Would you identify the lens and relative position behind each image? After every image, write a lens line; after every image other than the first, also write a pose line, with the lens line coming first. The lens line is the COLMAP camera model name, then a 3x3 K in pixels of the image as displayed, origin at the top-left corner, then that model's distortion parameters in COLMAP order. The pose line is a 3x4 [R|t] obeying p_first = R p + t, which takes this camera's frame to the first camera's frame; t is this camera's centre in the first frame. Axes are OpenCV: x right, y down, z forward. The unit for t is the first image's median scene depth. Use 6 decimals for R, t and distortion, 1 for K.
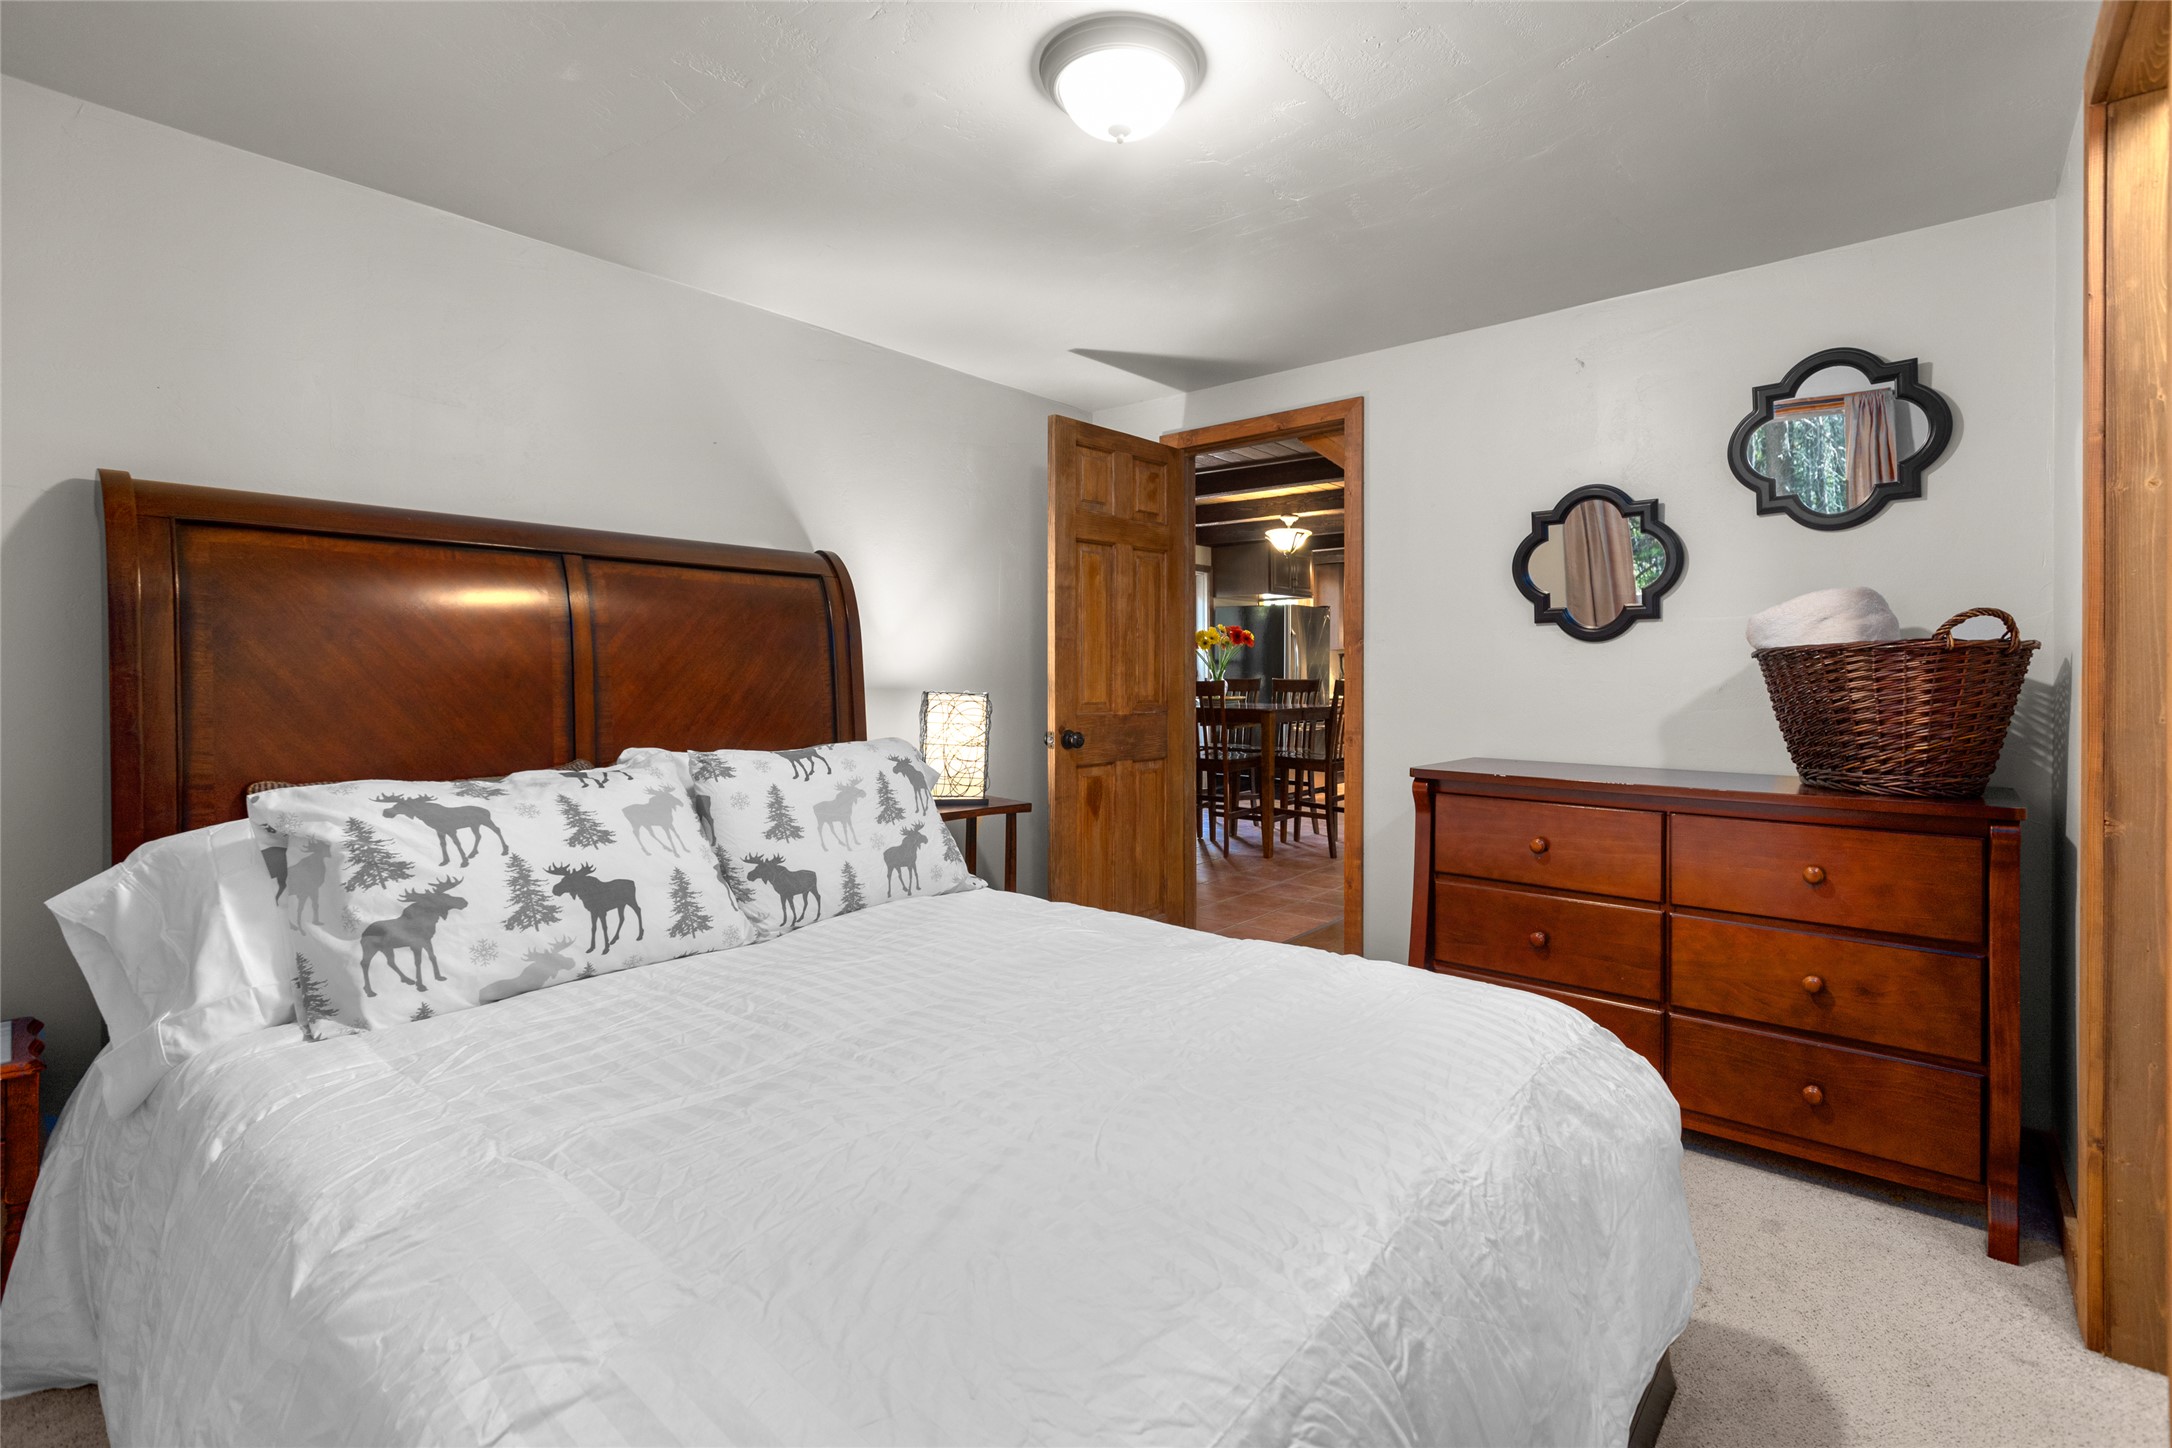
lens RADIAL K [[1005.0, 0, 1088.8], [0, 1005.0, 733.2], [0, 0, 1]] dist [0.001206, -0.001031]
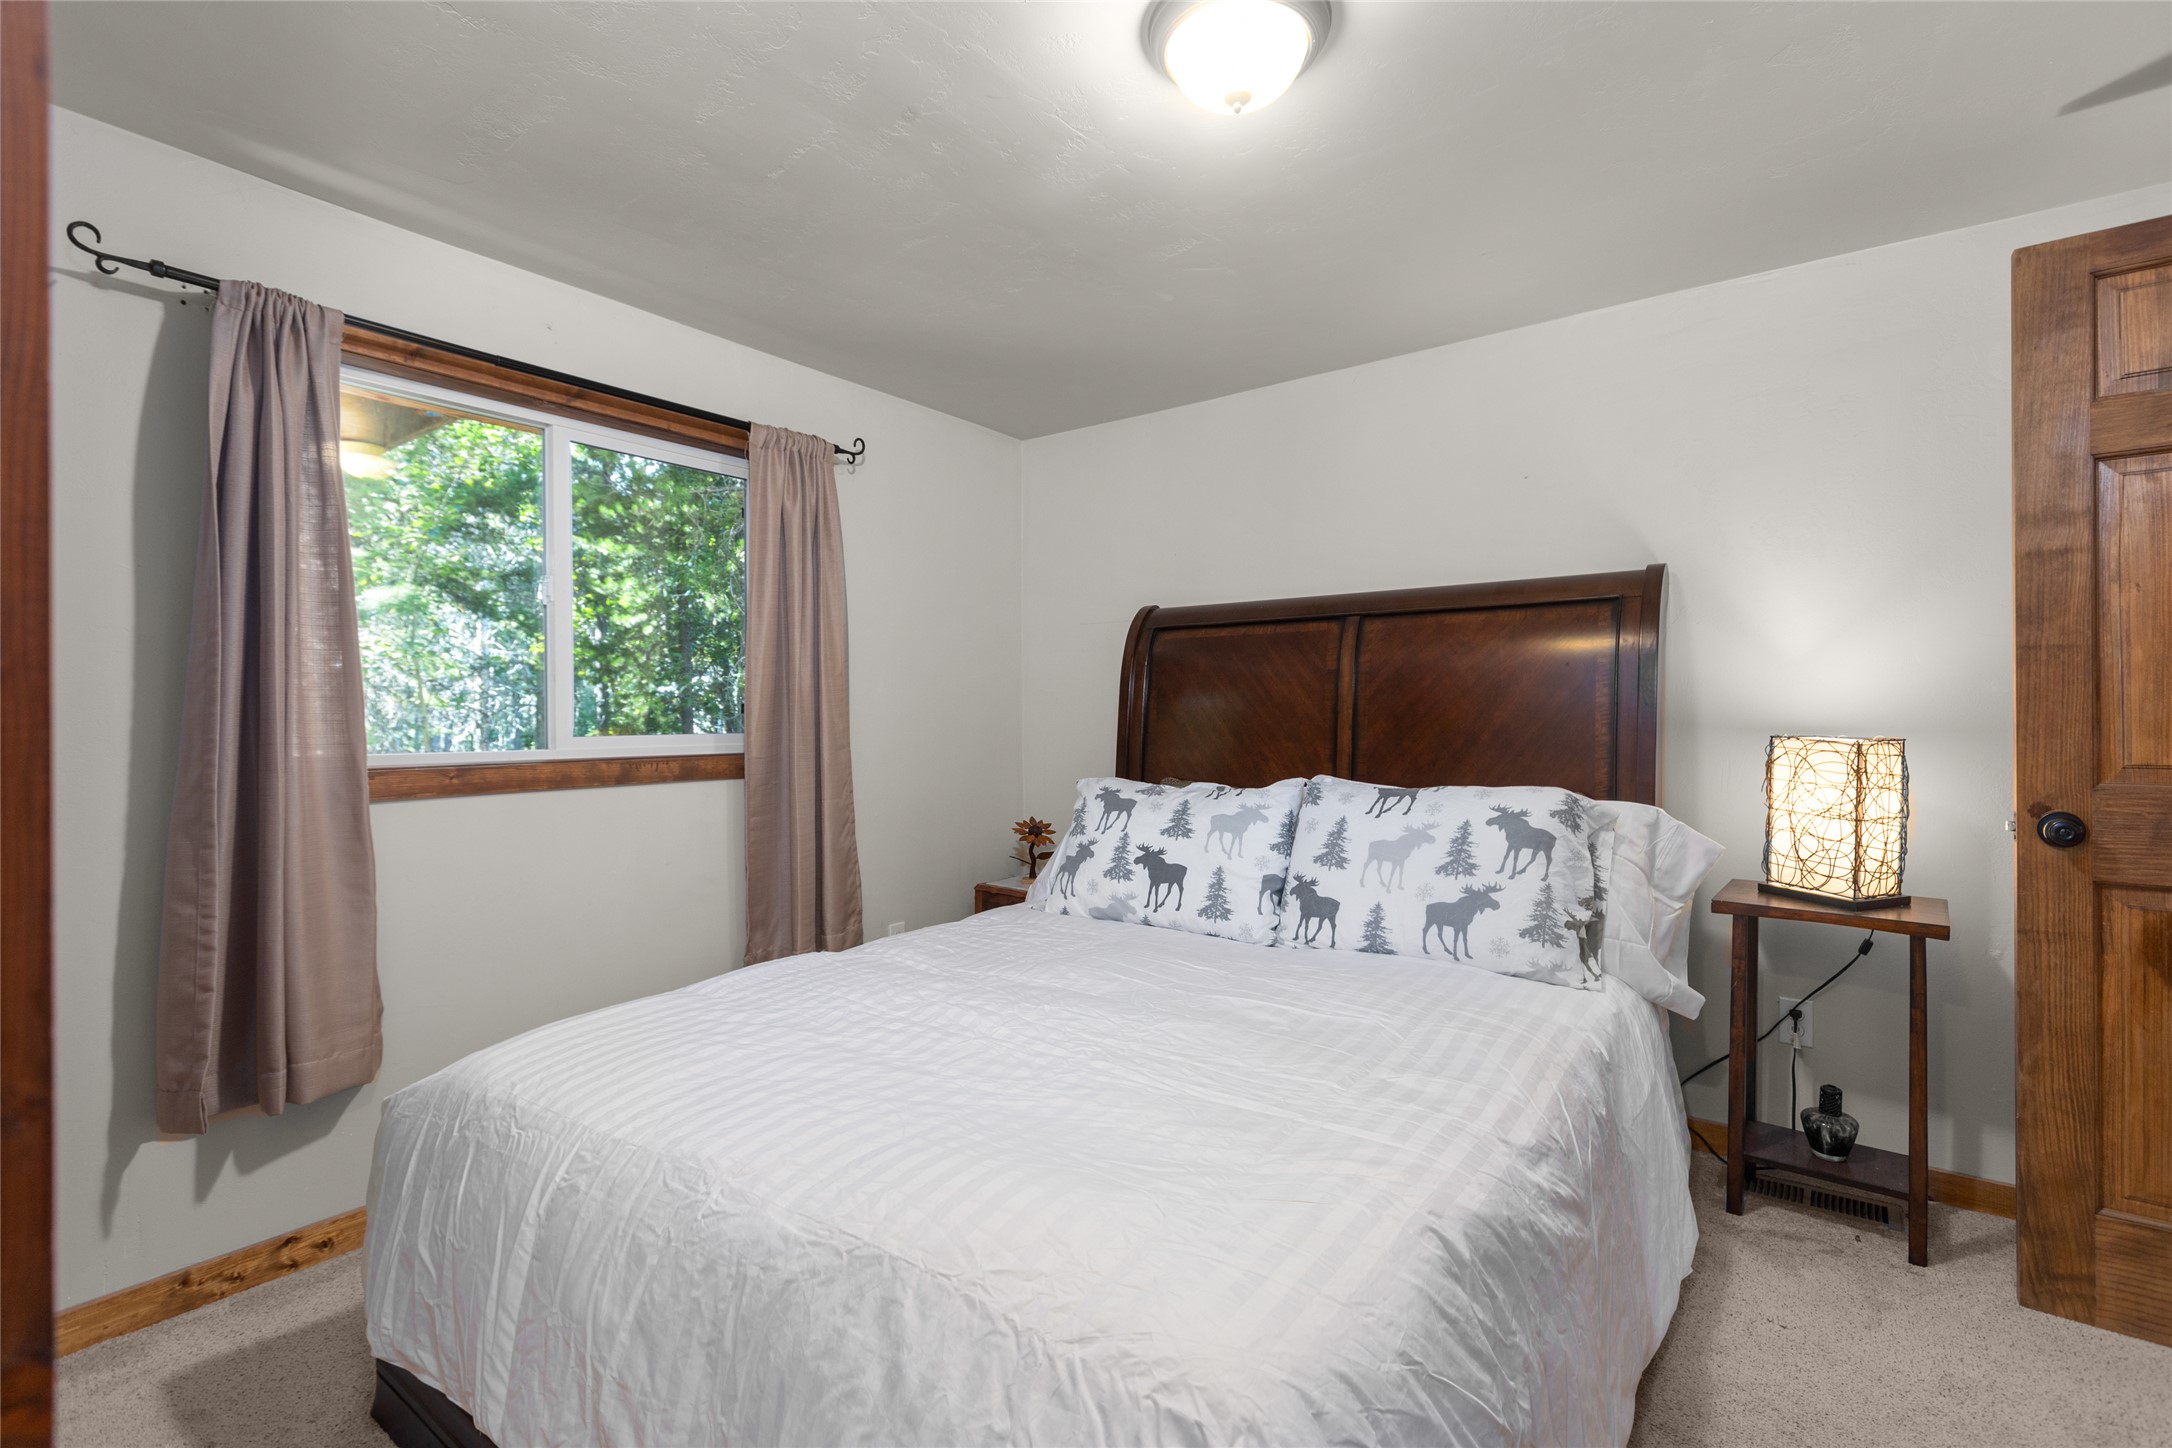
lens RADIAL K [[974.3, 0, 1100.1], [0, 974.3, 724.9], [0, 0, 1]] dist [0.008026, -0.003237]
pose [[0.043234, 0.002334, -0.999062, 0.740294], [-0.051391, 0.998679, 0.000109, -0.034892], [0.997742, 0.051338, 0.043297, 0.700866]]
